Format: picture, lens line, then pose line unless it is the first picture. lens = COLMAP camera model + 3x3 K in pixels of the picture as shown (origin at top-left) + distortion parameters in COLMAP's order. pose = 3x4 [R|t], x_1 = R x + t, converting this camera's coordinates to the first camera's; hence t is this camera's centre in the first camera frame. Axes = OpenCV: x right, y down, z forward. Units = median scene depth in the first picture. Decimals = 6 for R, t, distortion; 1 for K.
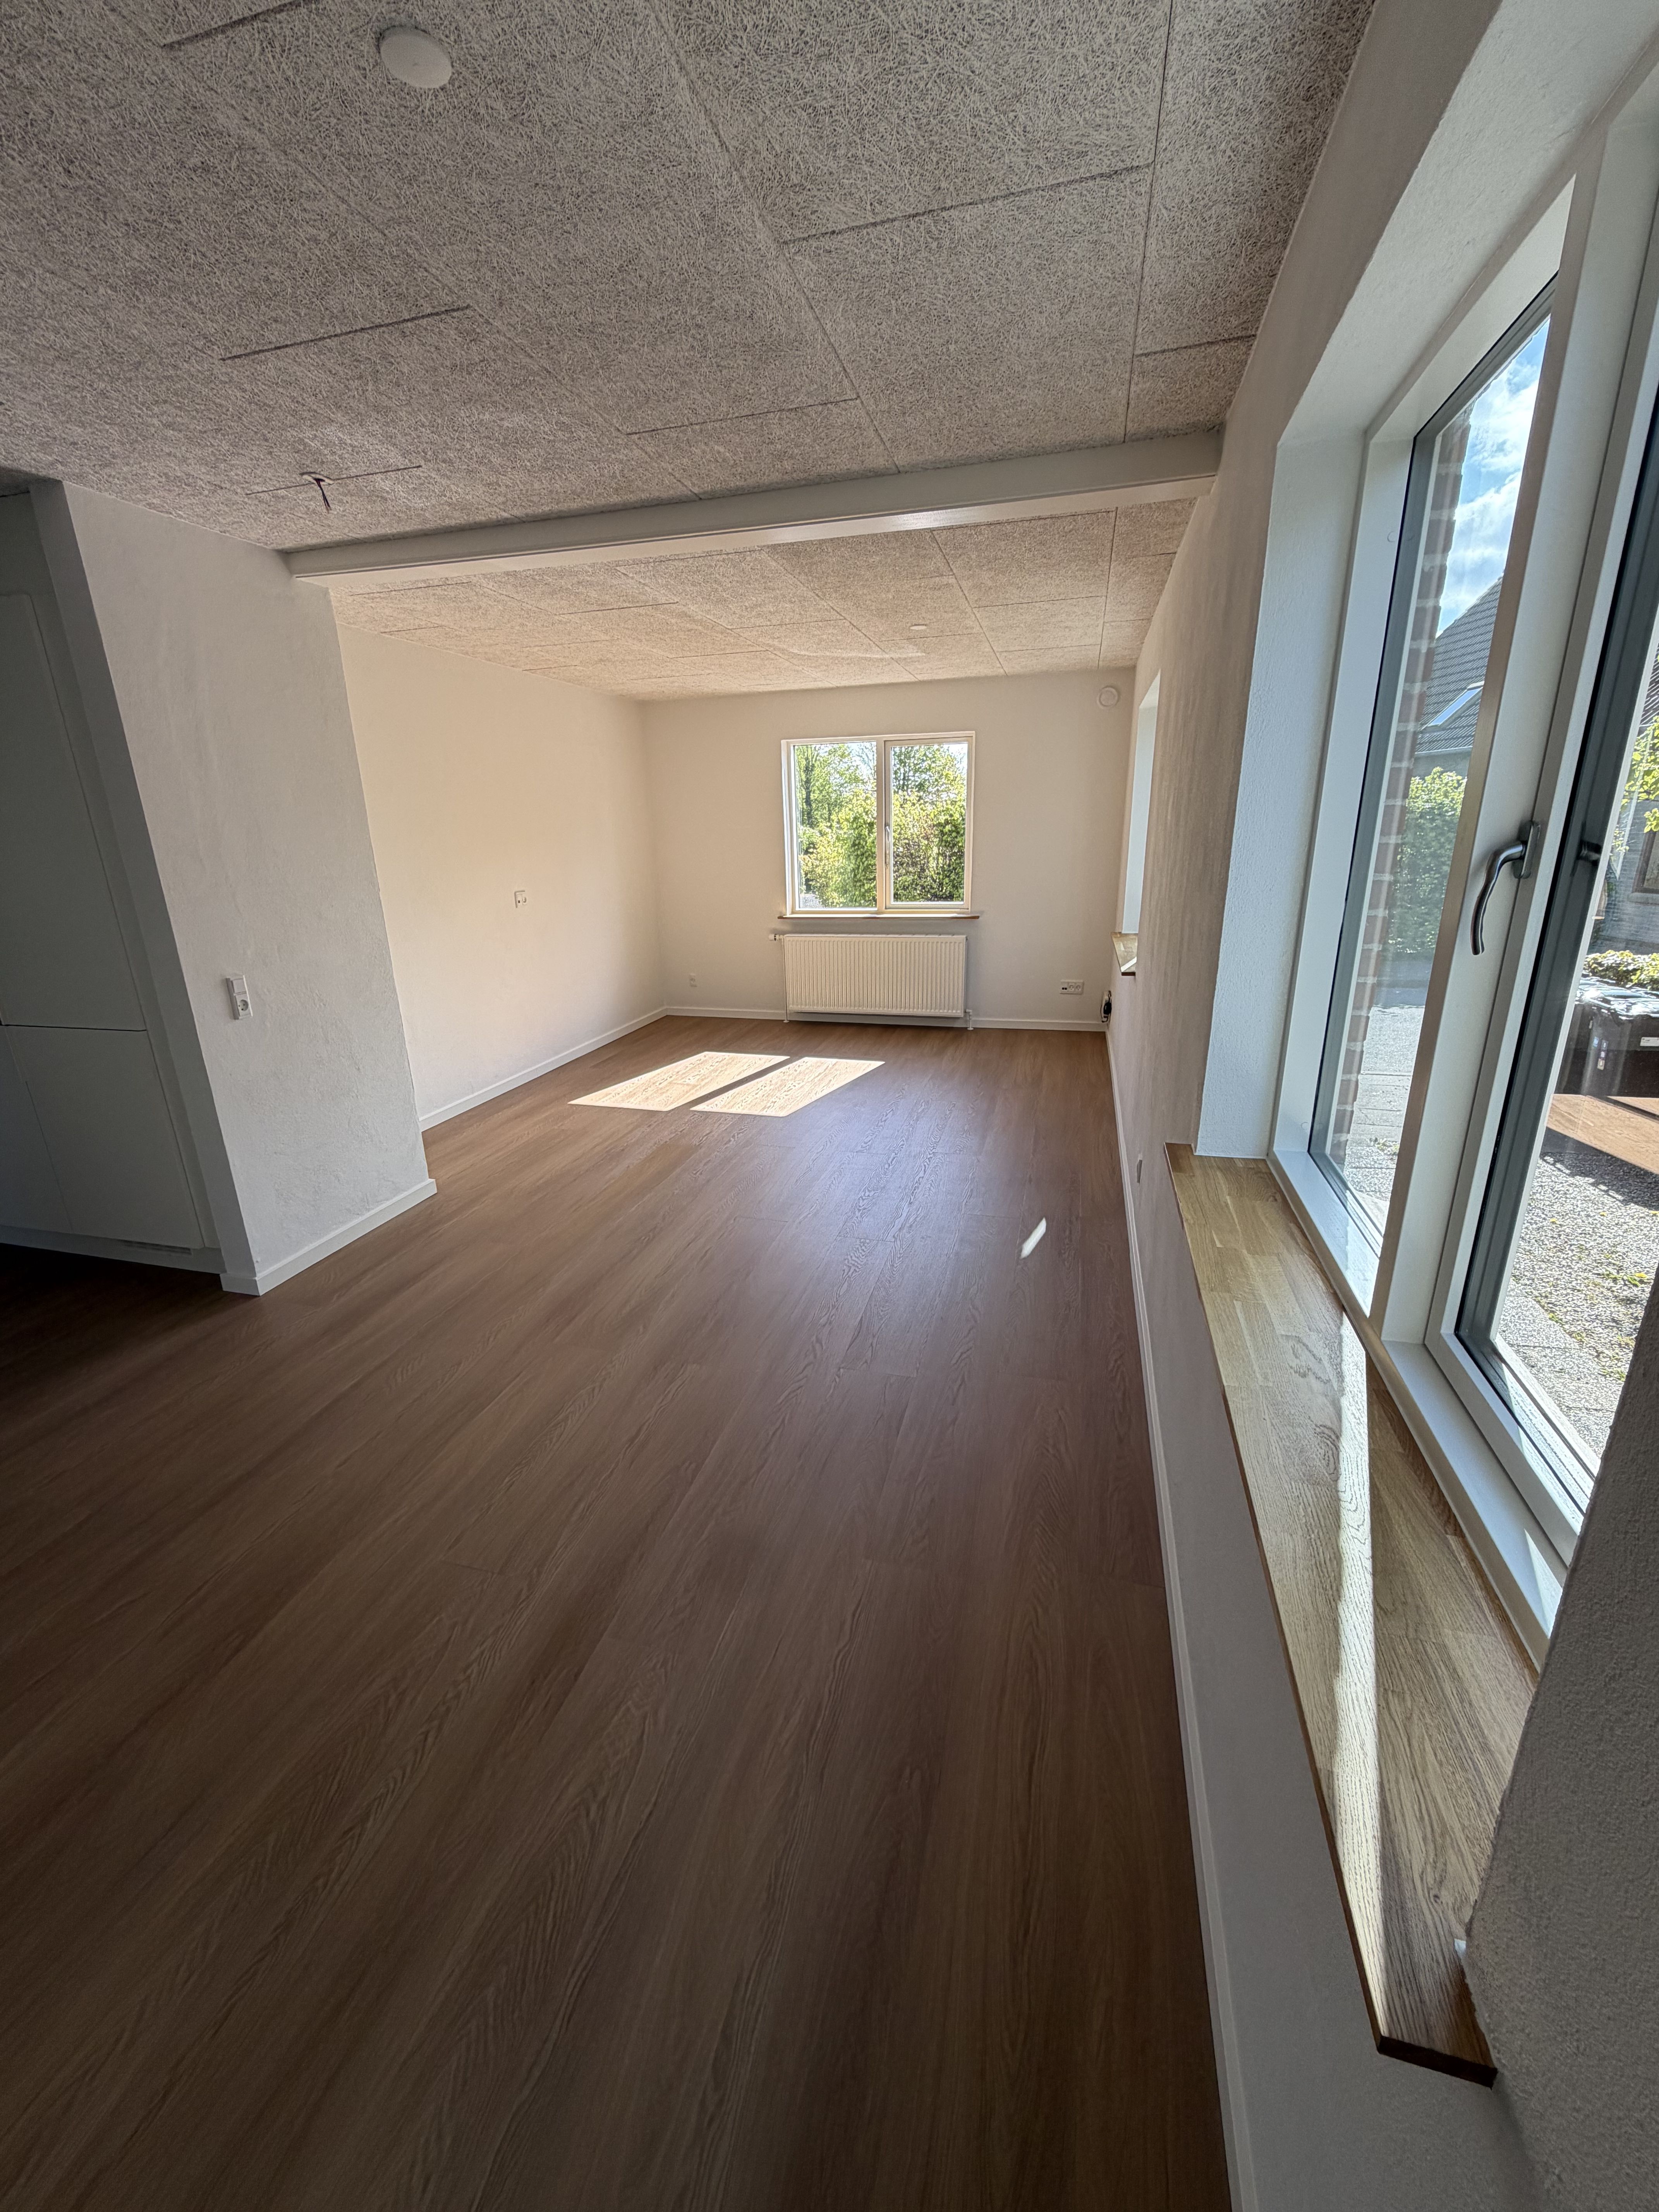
lens RADIAL K [[878.8, 0, 827.5], [0, 878.8, 1099.0], [0, 0, 1]] dist [-0.001259, 0.000077]
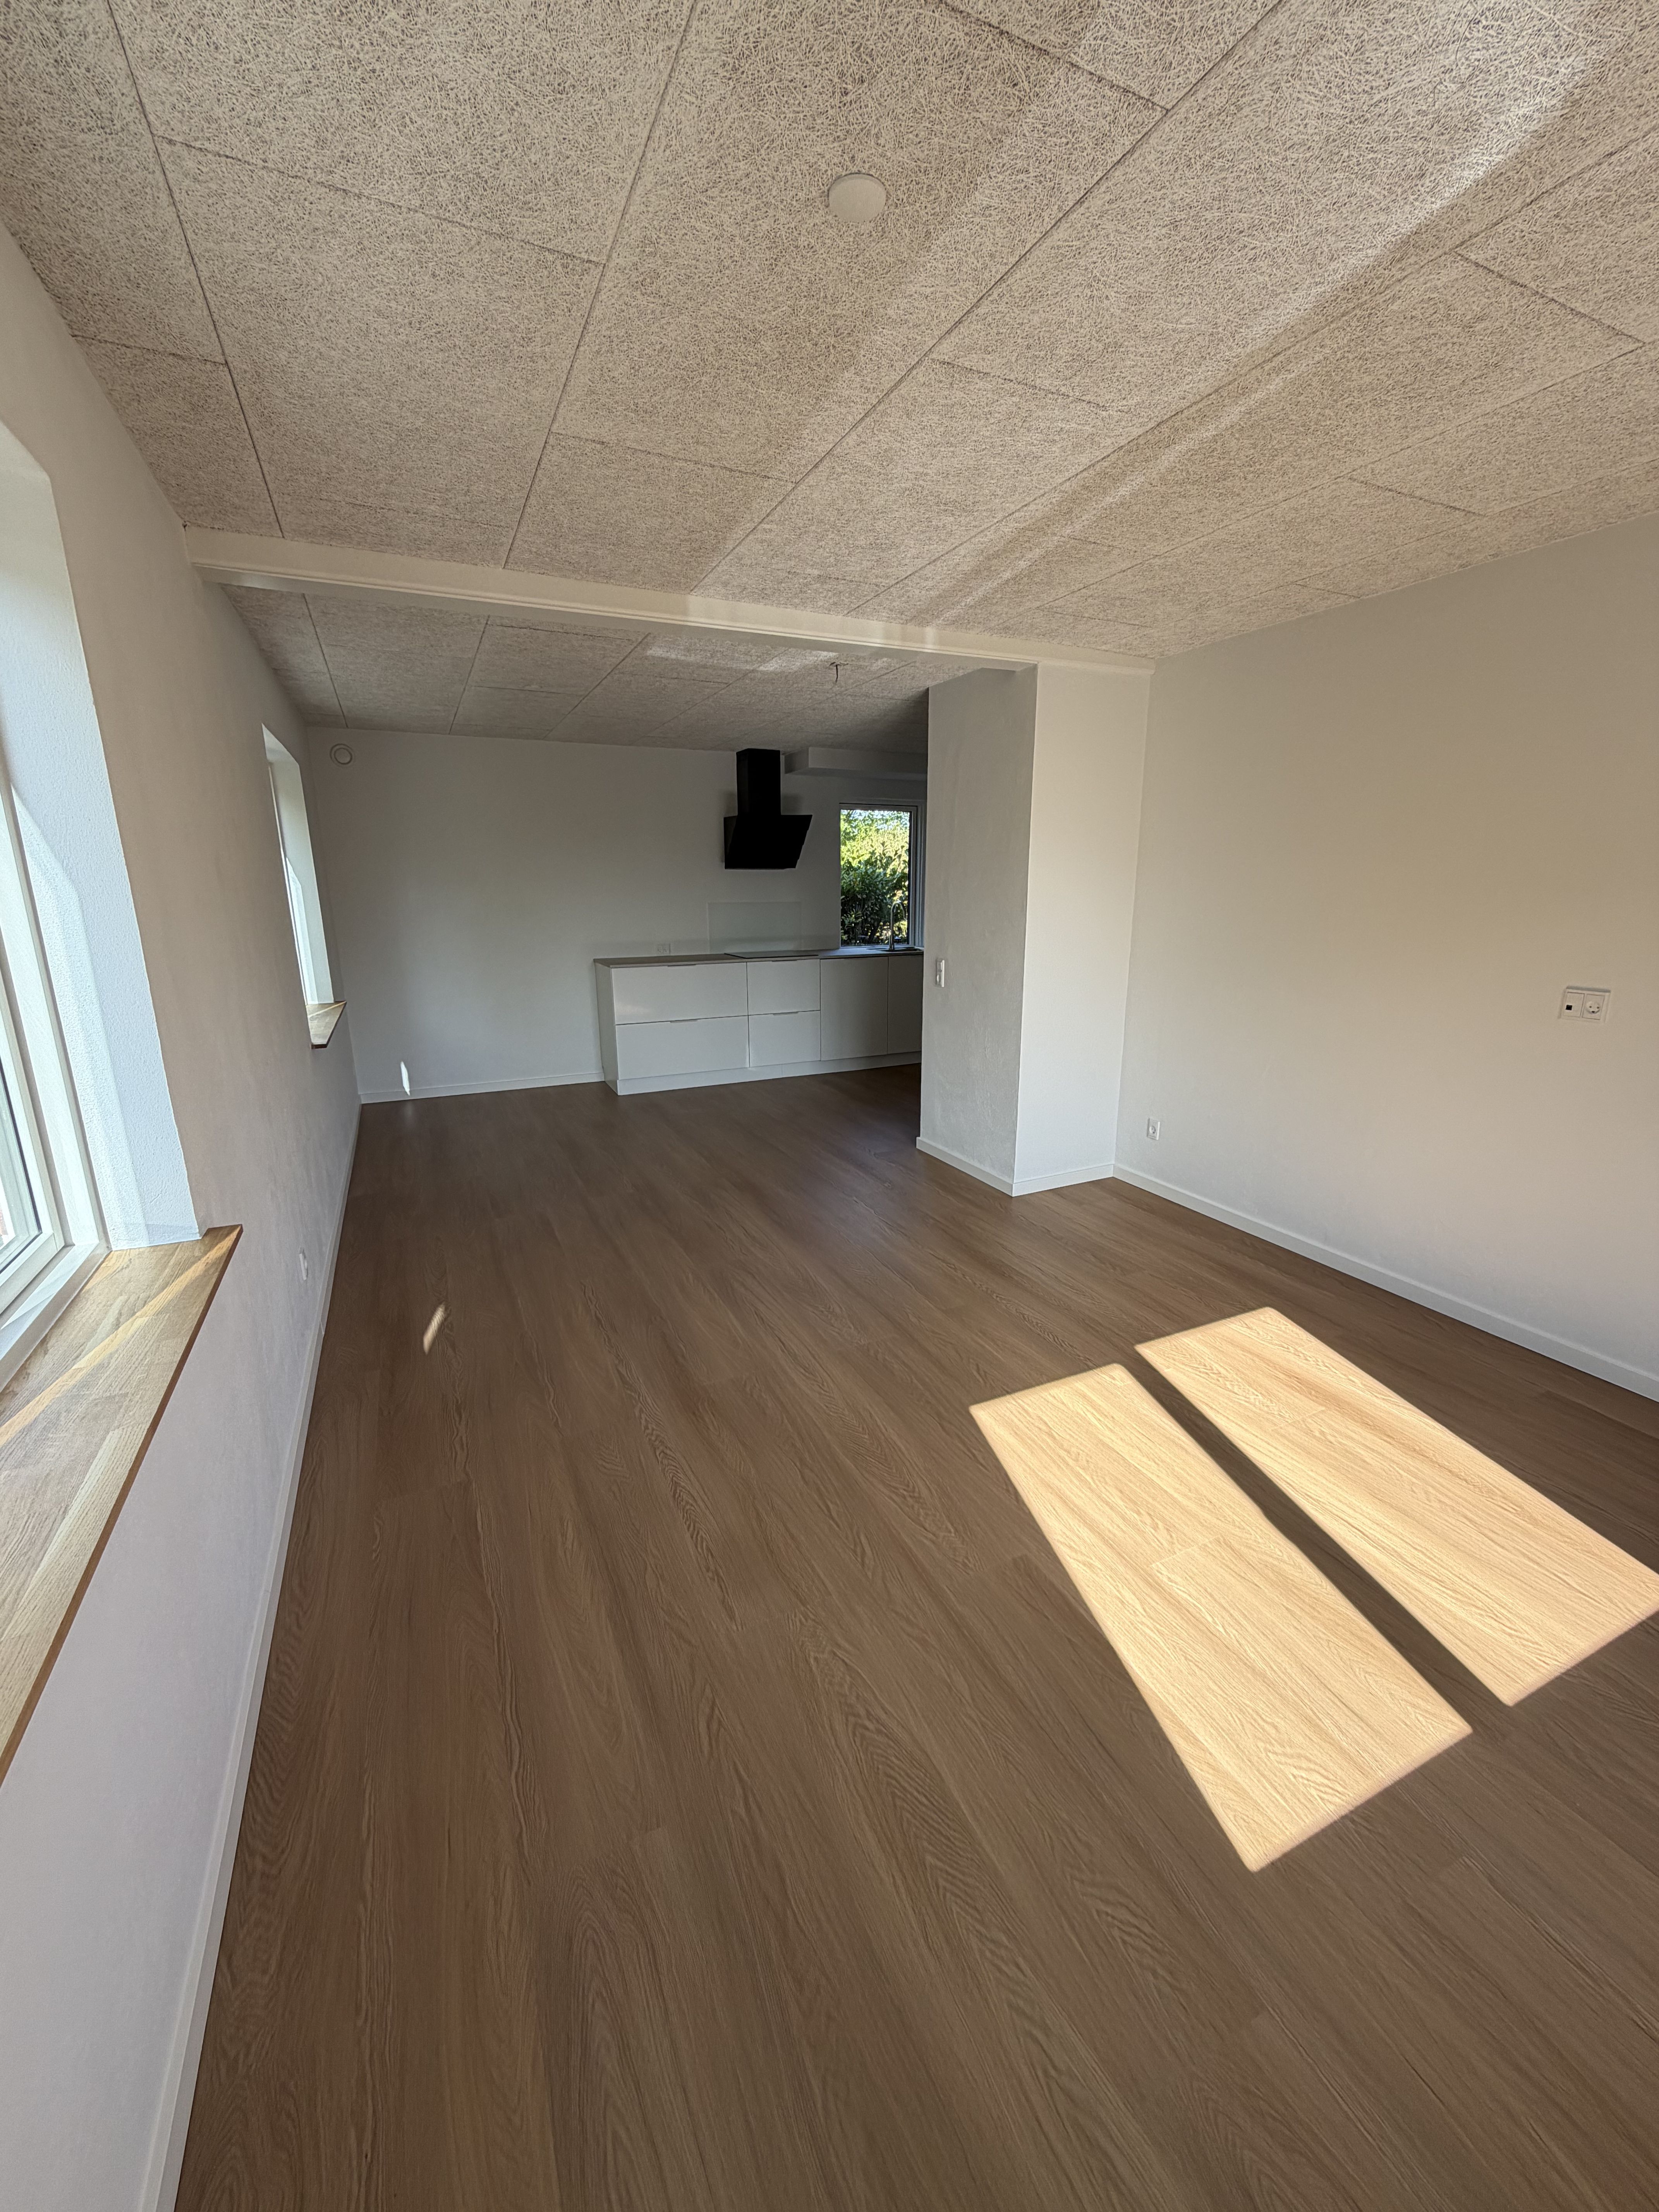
lens RADIAL K [[878.8, 0, 827.5], [0, 878.8, 1099.0], [0, 0, 1]] dist [-0.001259, 0.000077]
pose [[-0.757492, 0.182267, -0.626886, 0.479357], [-0.174664, 0.868652, 0.463613, -0.569379], [0.629046, 0.460677, -0.626161, 1.814789]]
